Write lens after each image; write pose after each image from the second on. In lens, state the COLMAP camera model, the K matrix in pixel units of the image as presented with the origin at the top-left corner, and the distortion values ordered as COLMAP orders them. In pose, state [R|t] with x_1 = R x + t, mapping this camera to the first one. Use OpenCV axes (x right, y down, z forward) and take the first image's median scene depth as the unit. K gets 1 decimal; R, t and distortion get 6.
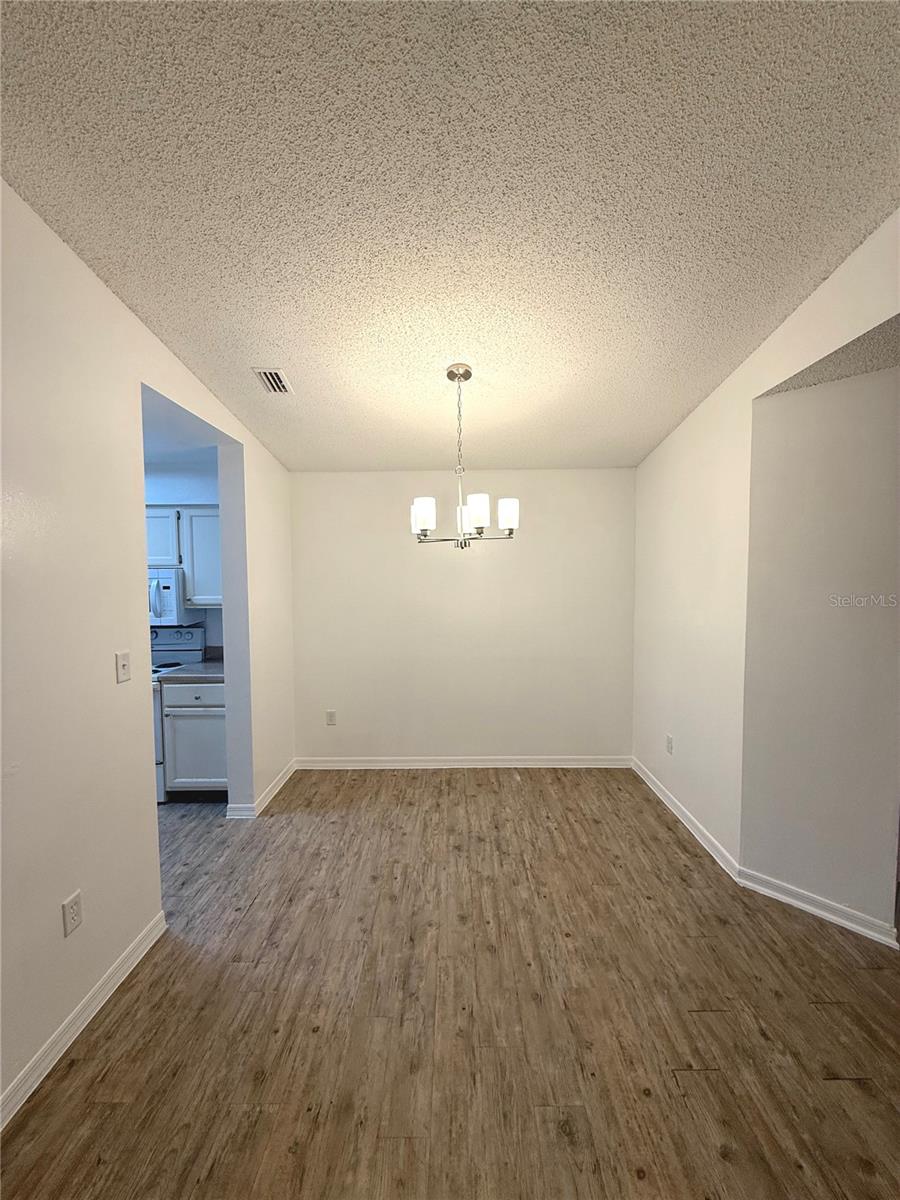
lens RADIAL K [[485.6, 0, 450.0], [0, 485.6, 600.0], [0, 0, 1]] dist [0.000003, 0.000191]
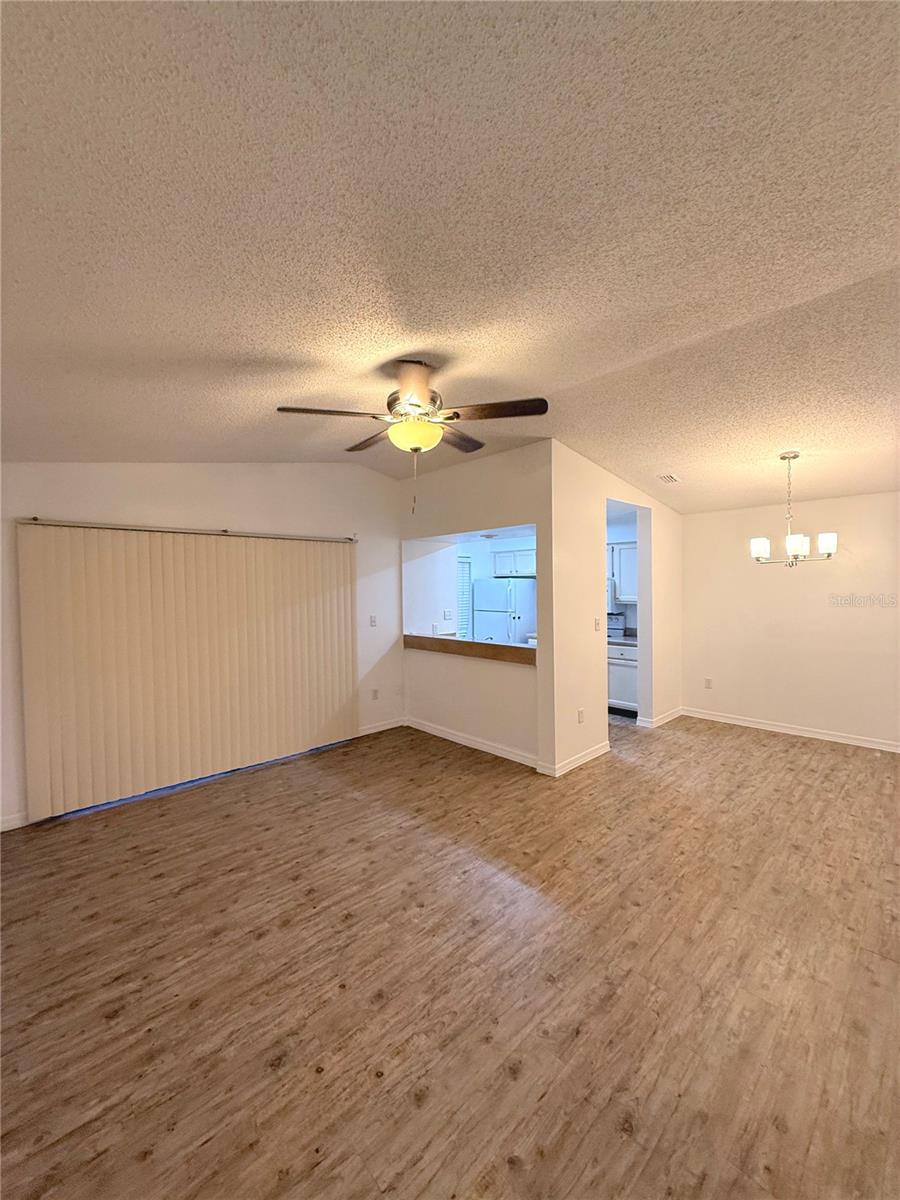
lens RADIAL K [[476.5, 0, 448.4], [0, 476.5, 594.7], [0, 0, 1]] dist [-0.000240, 0.000412]
pose [[0.696677, 0.012513, -0.717276, 0.321854], [-0.028707, 0.999533, -0.010446, 0.026893], [0.716811, 0.027868, 0.696711, -0.764254]]
